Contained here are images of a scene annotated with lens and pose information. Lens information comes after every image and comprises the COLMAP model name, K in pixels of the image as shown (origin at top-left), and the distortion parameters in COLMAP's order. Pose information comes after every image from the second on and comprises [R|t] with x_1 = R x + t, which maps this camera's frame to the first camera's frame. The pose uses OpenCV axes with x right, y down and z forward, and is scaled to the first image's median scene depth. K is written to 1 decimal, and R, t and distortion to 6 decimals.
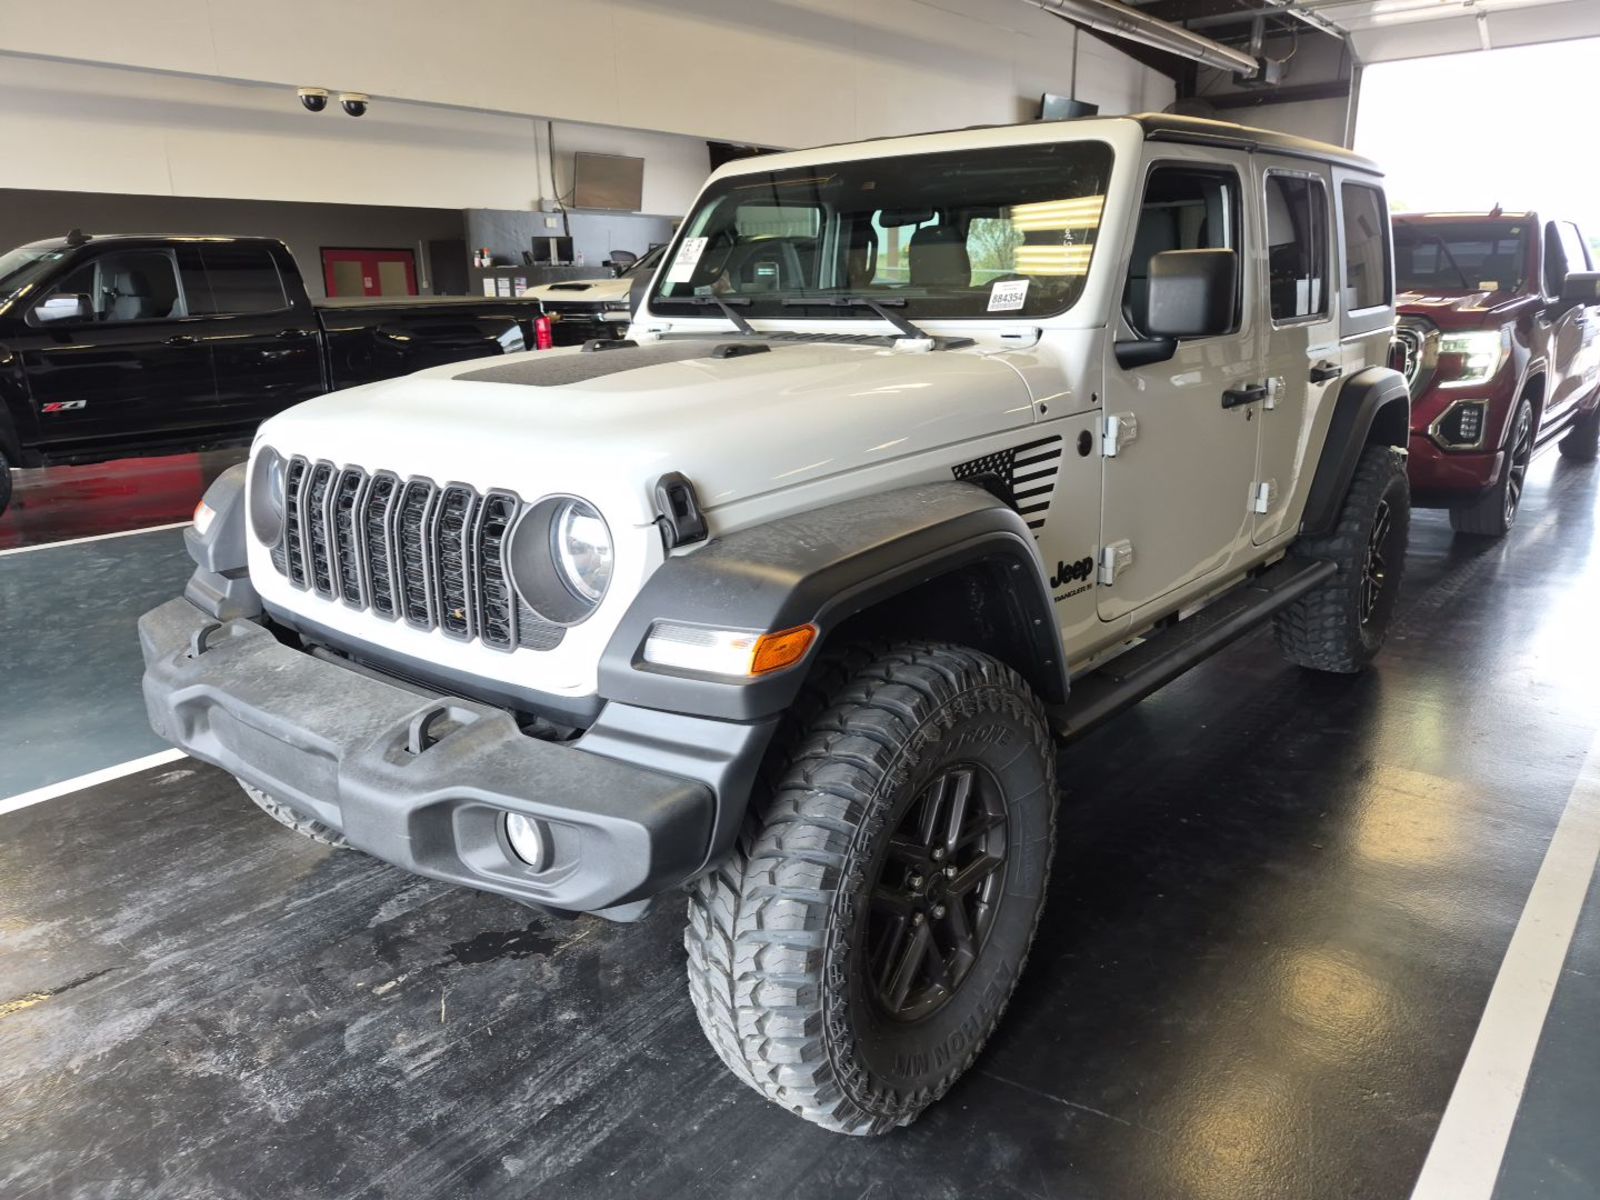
lens RADIAL K [[1162.2, 0, 807.8], [0, 1162.2, 578.5], [0, 0, 1]] dist [0.011916, -0.024675]
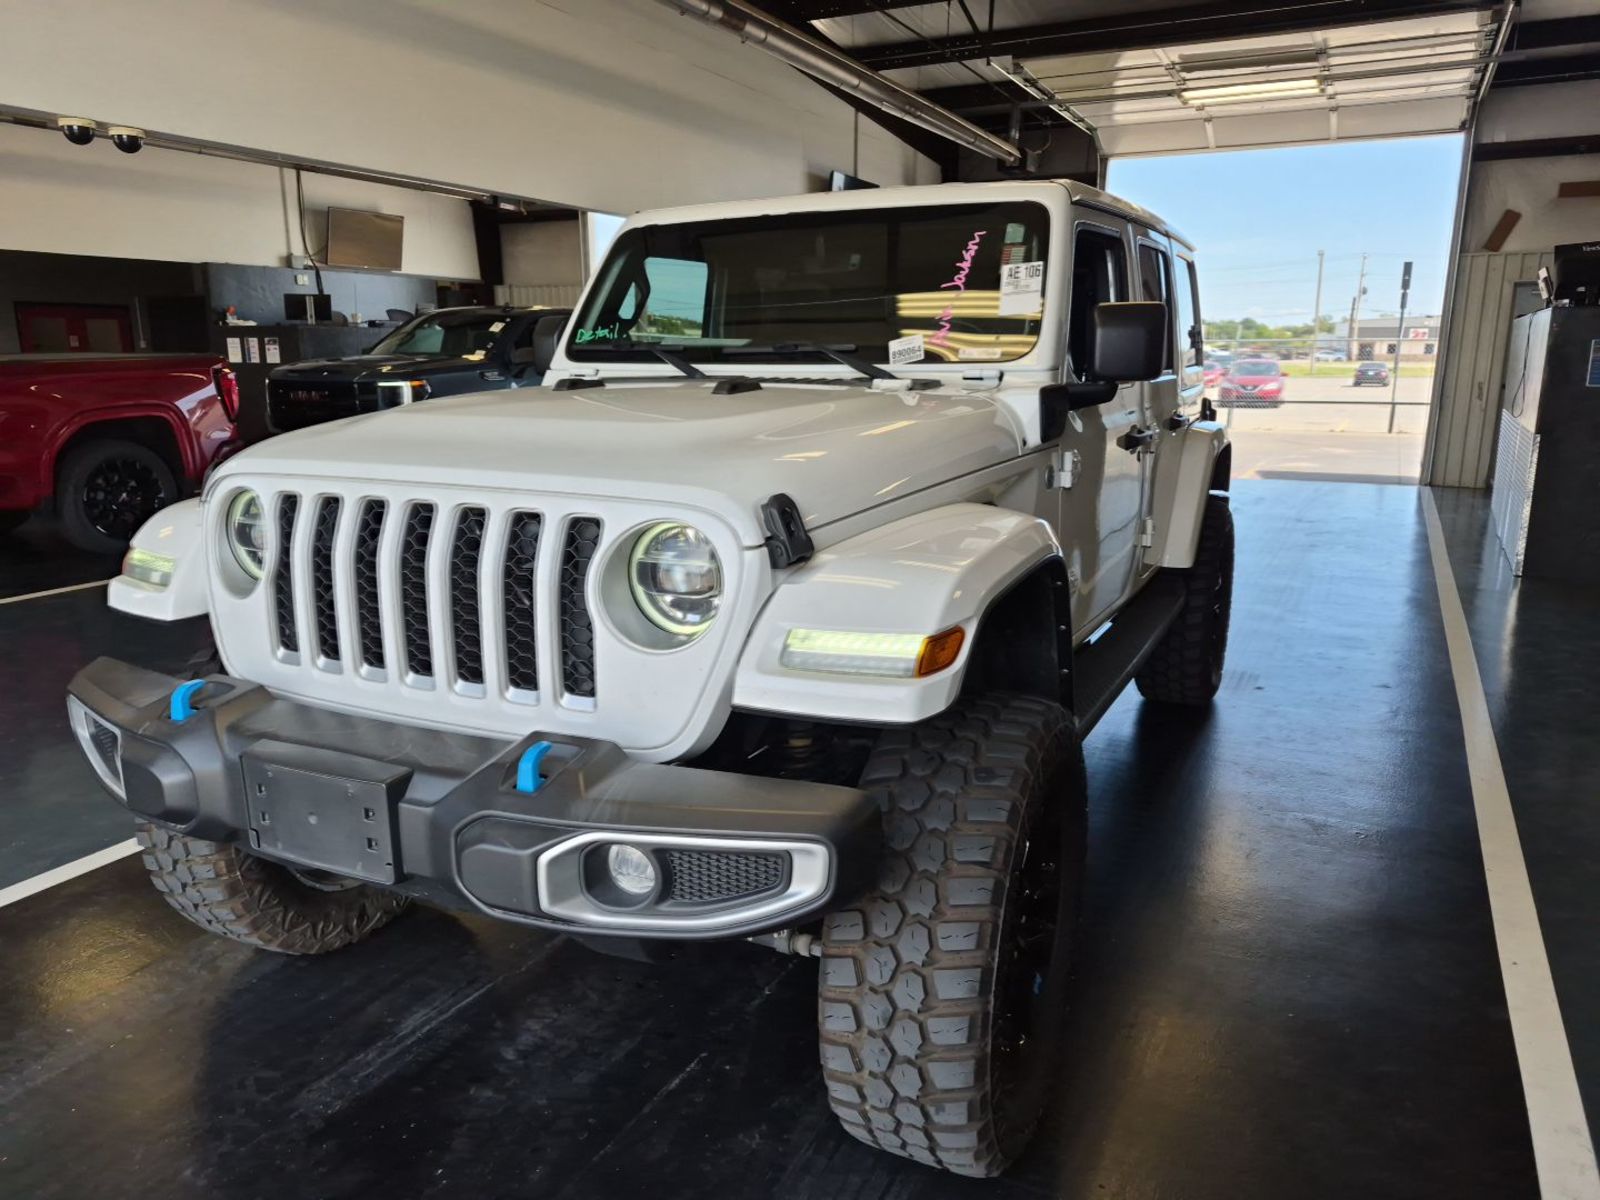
lens RADIAL K [[1162.2, 0, 795.7], [0, 1162.2, 623.2], [0, 0, 1]] dist [0.011916, -0.024675]
pose [[0.971434, -0.037922, 0.234261, -0.192528], [0.044013, 0.998814, -0.020823, 0.024213], [-0.233194, 0.030538, 0.971951, 0.006629]]
